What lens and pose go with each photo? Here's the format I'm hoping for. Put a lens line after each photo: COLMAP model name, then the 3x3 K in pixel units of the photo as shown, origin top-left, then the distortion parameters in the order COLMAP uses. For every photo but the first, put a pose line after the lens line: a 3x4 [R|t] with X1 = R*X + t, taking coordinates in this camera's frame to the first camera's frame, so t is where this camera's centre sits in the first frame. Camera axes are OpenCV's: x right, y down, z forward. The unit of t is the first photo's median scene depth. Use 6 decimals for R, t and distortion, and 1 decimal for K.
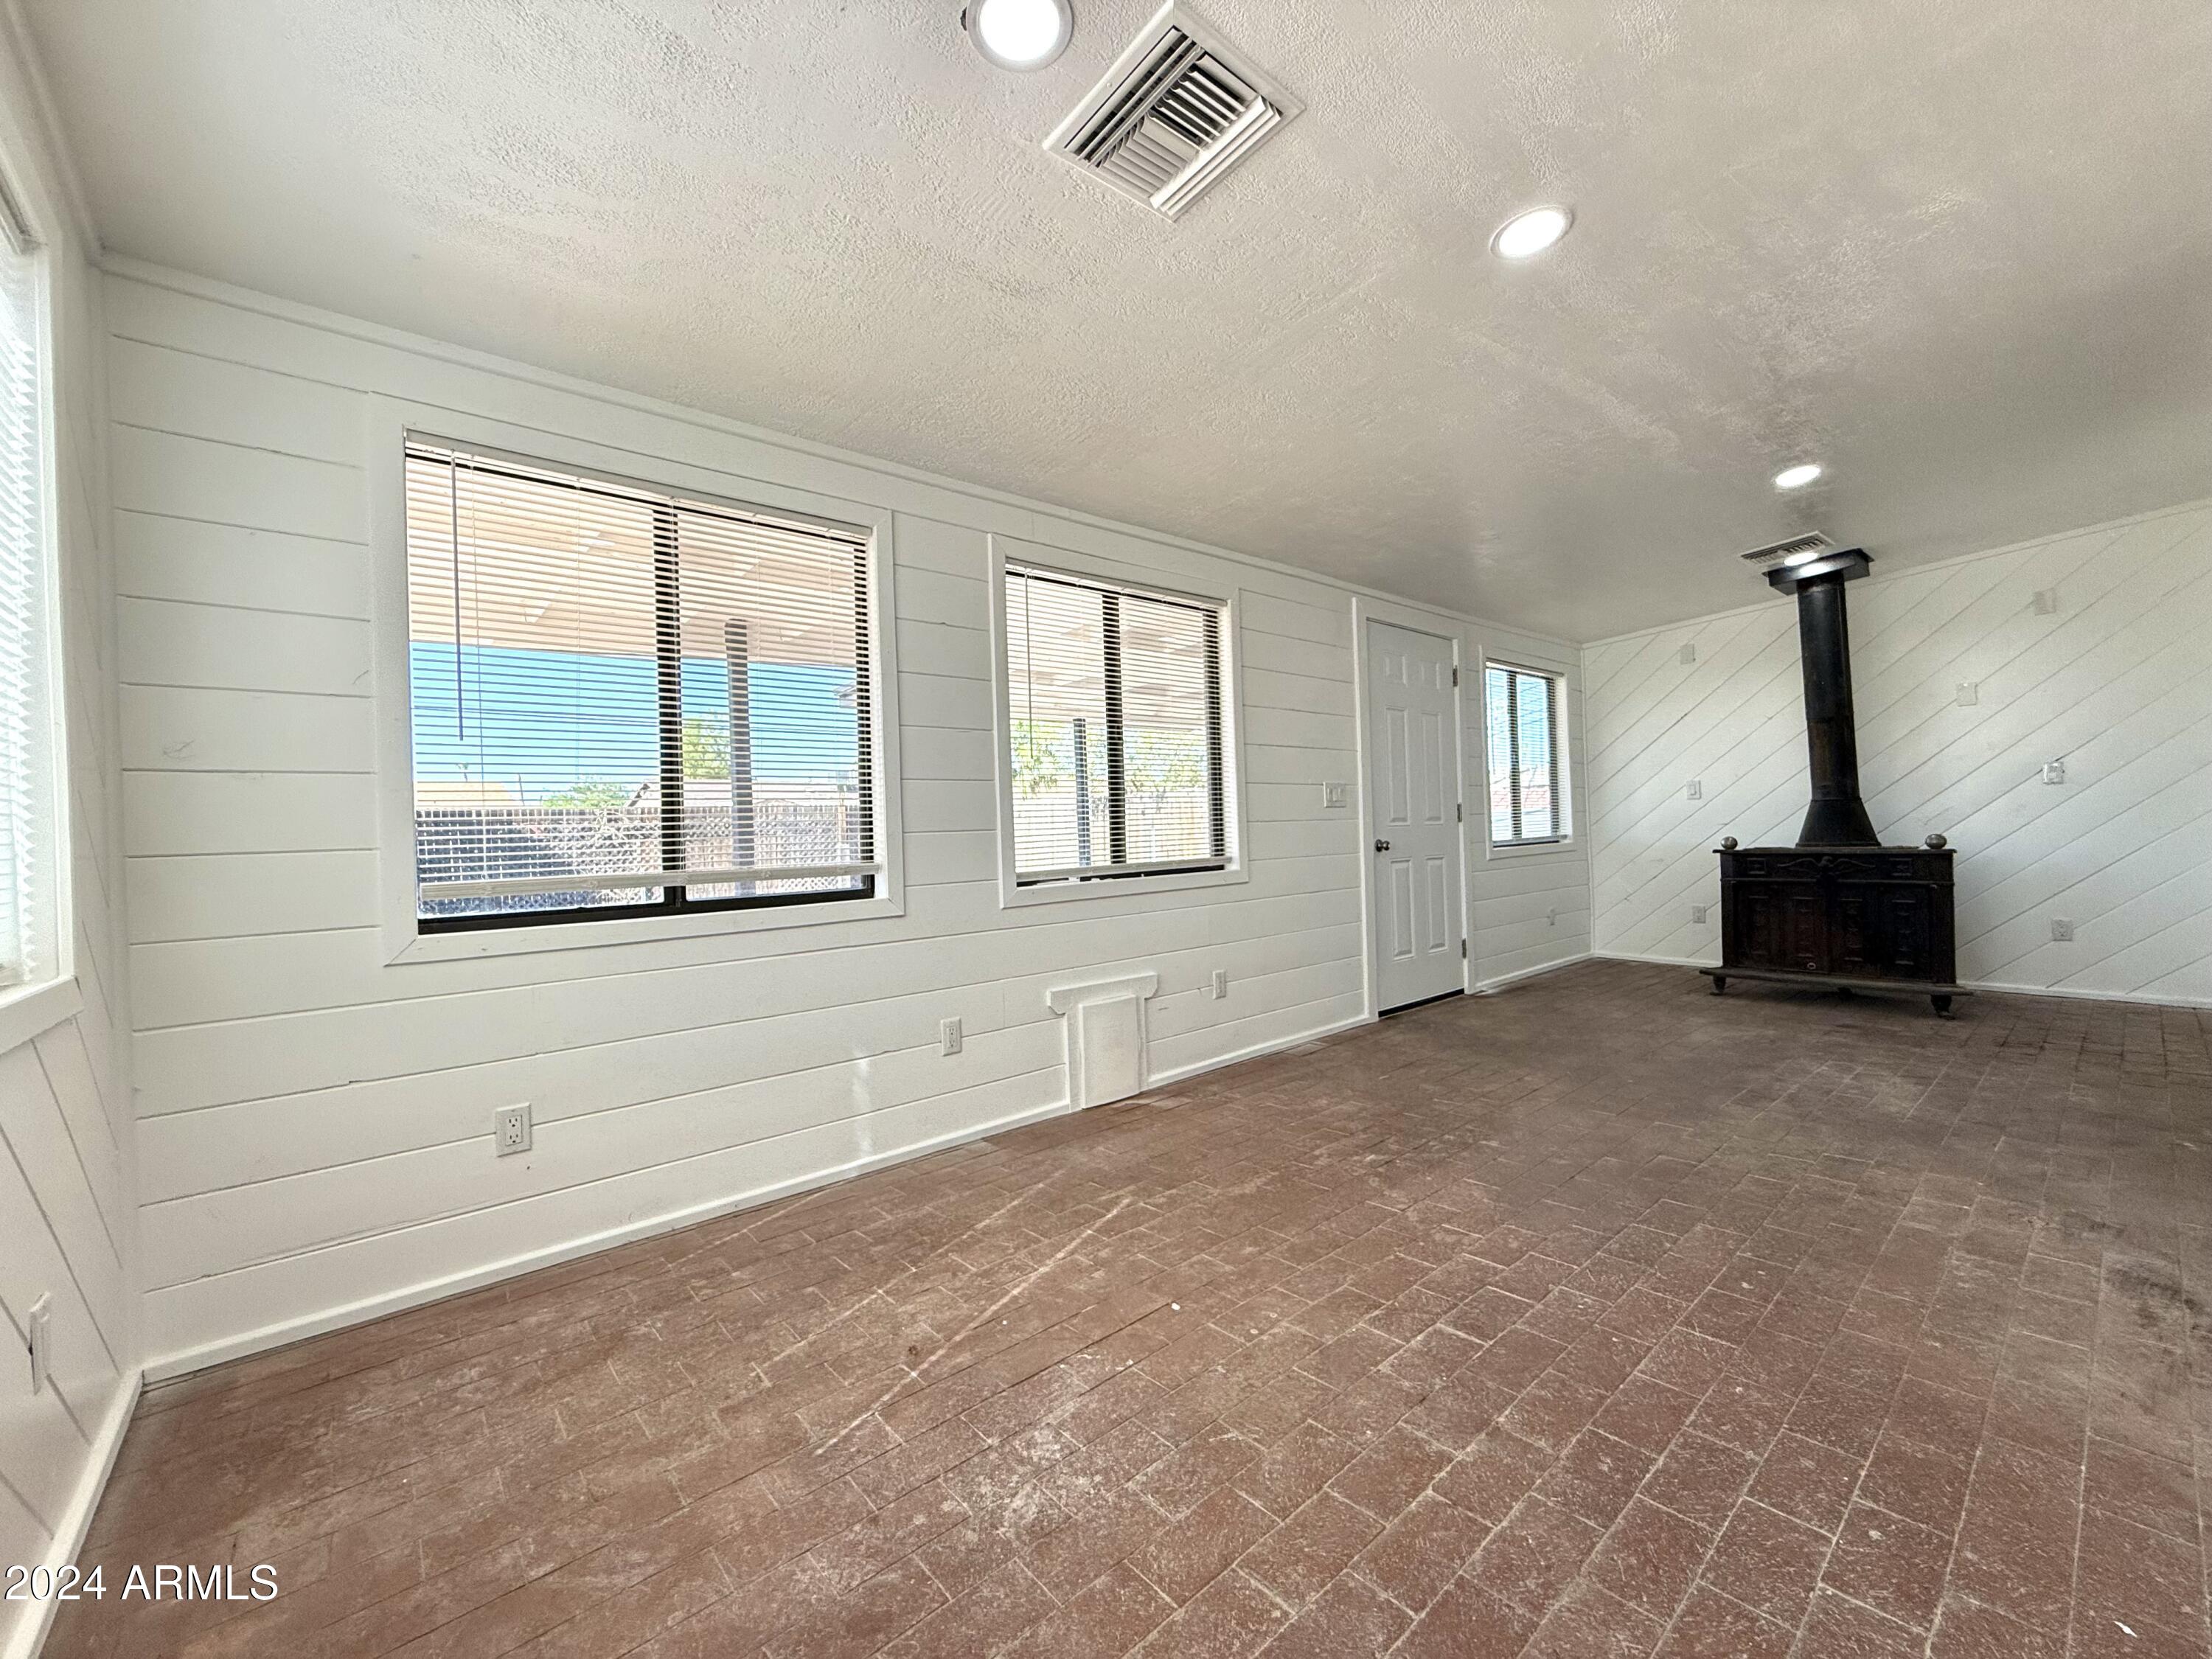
lens RADIAL K [[891.6, 0, 1108.4], [0, 891.6, 830.9], [0, 0, 1]] dist [-0.001142, 0.000438]
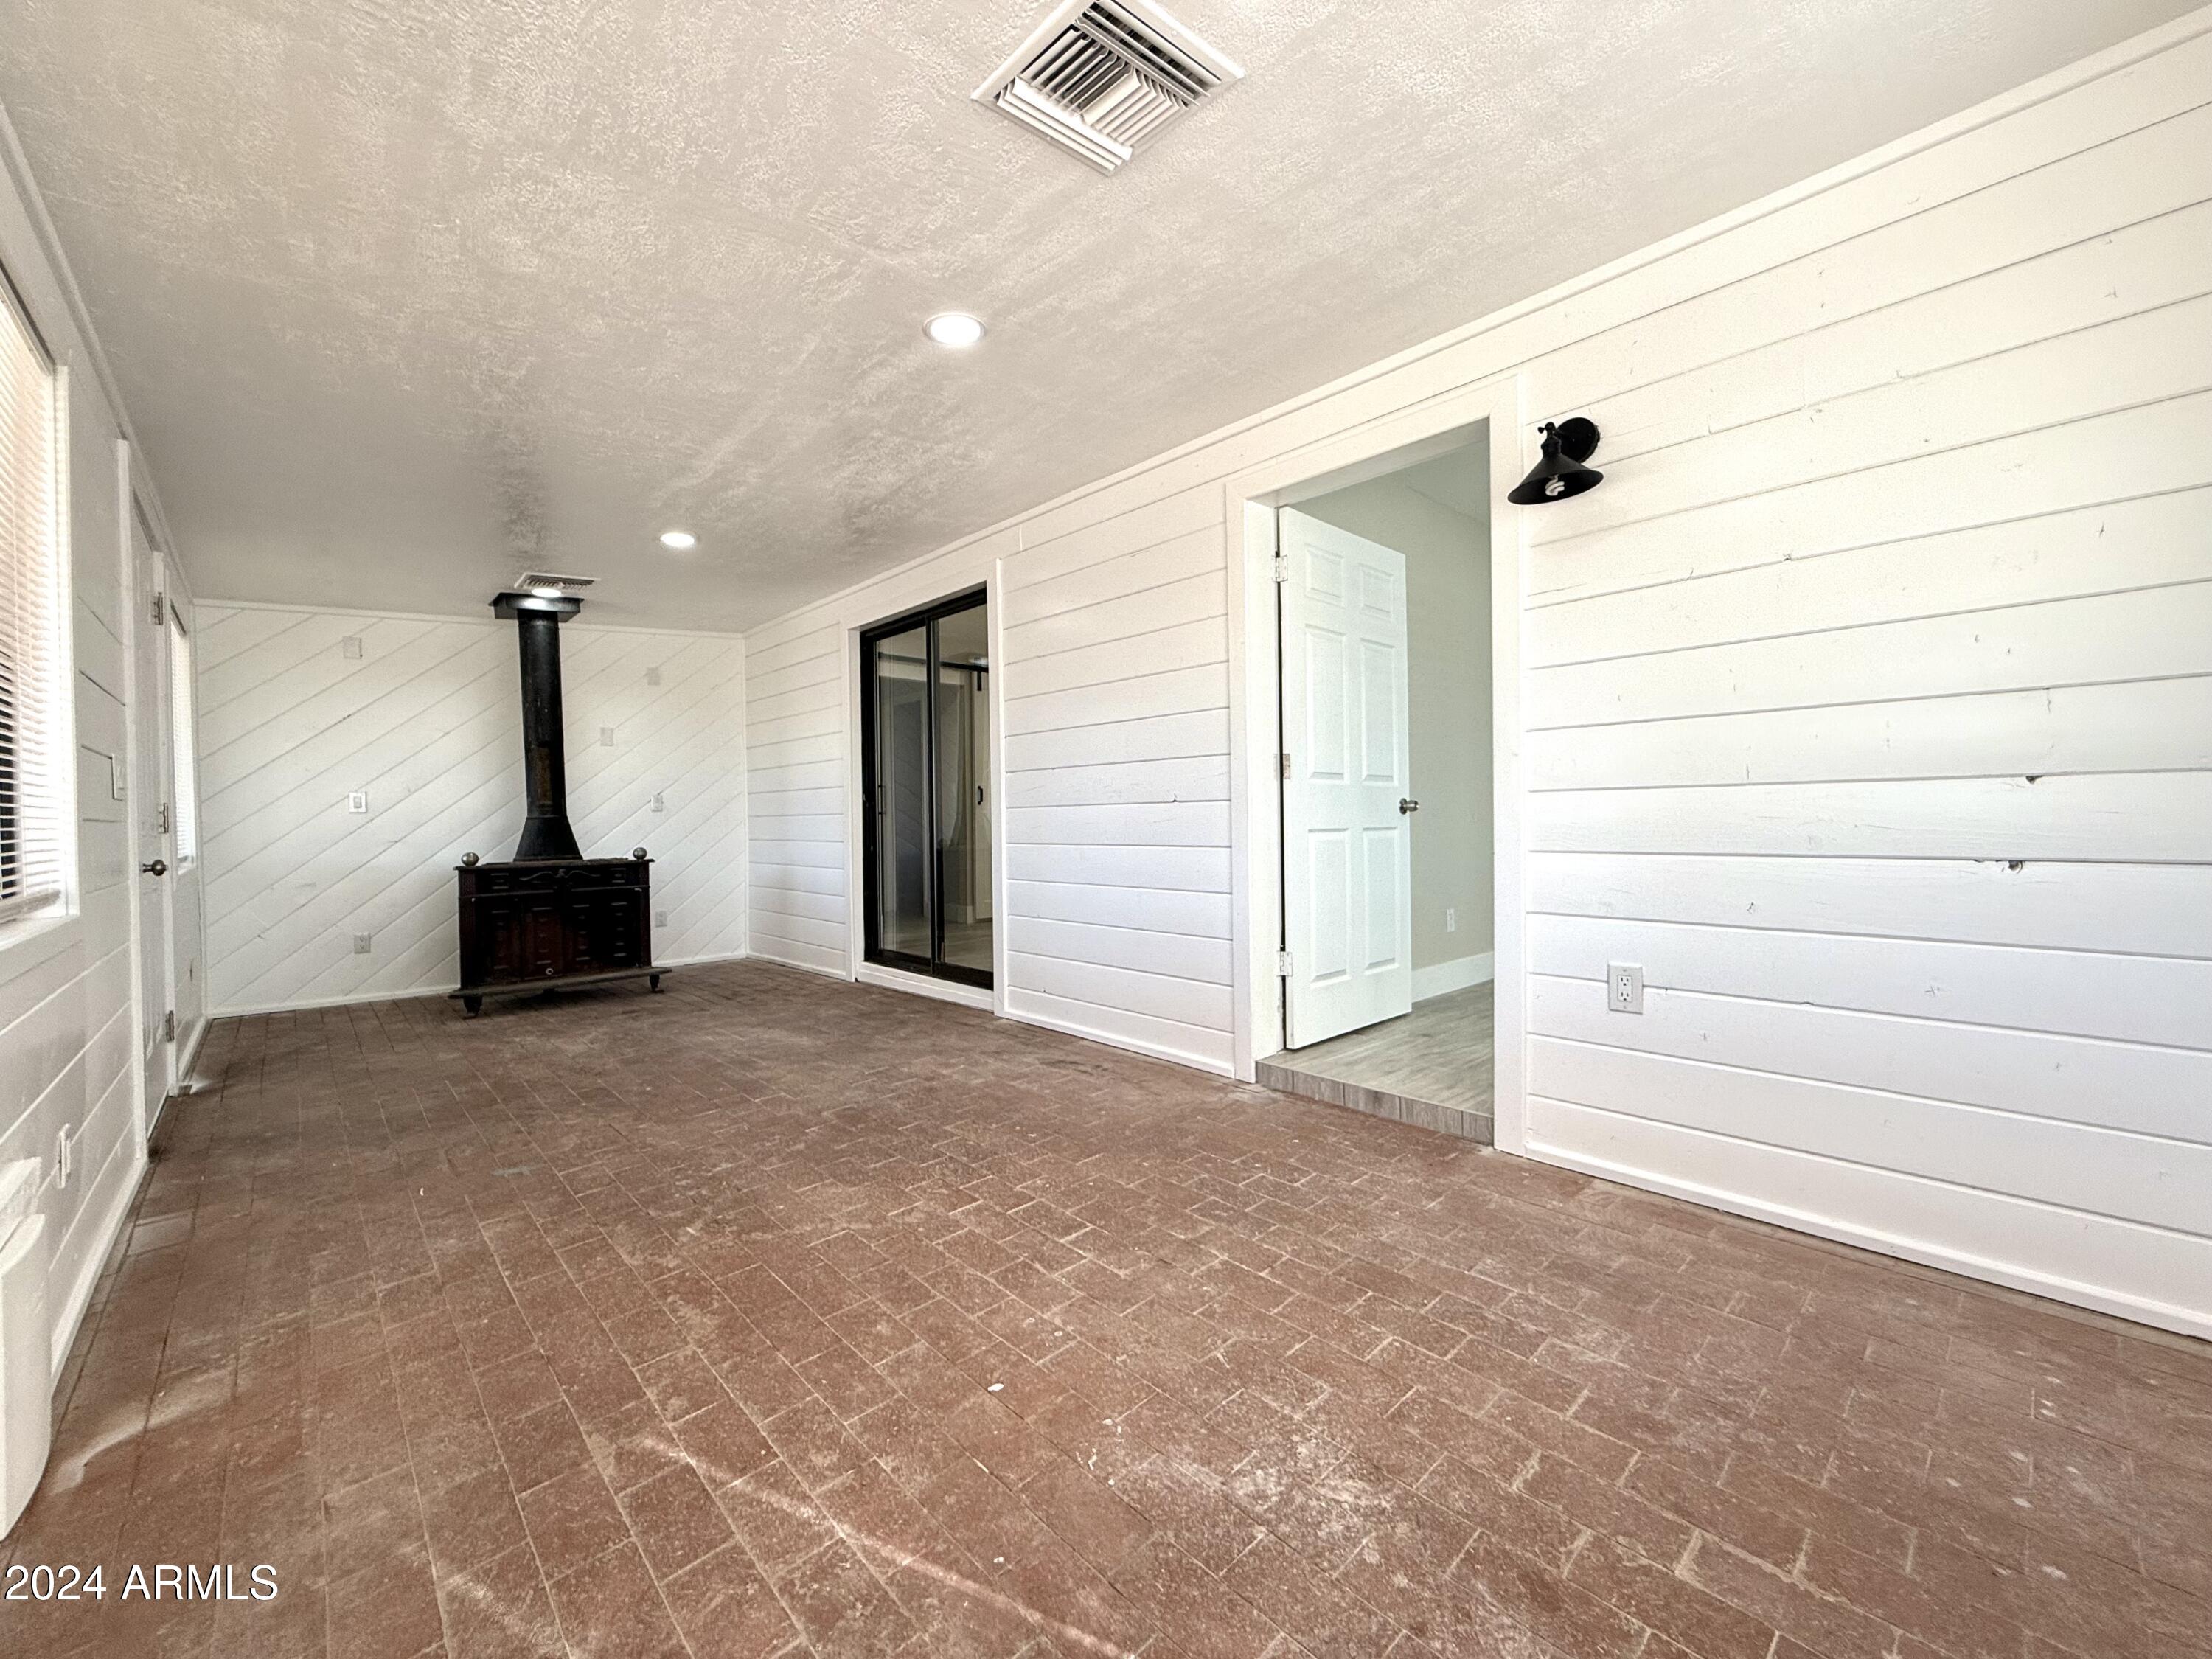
lens RADIAL K [[881.7, 0, 1107.0], [0, 881.7, 829.9], [0, 0, 1]] dist [-0.001379, -0.000341]
pose [[-0.044917, 0.020041, 0.998790, -0.672207], [0.016892, 0.999671, -0.019299, 0.027947], [-0.998848, 0.016005, -0.045241, 0.818375]]
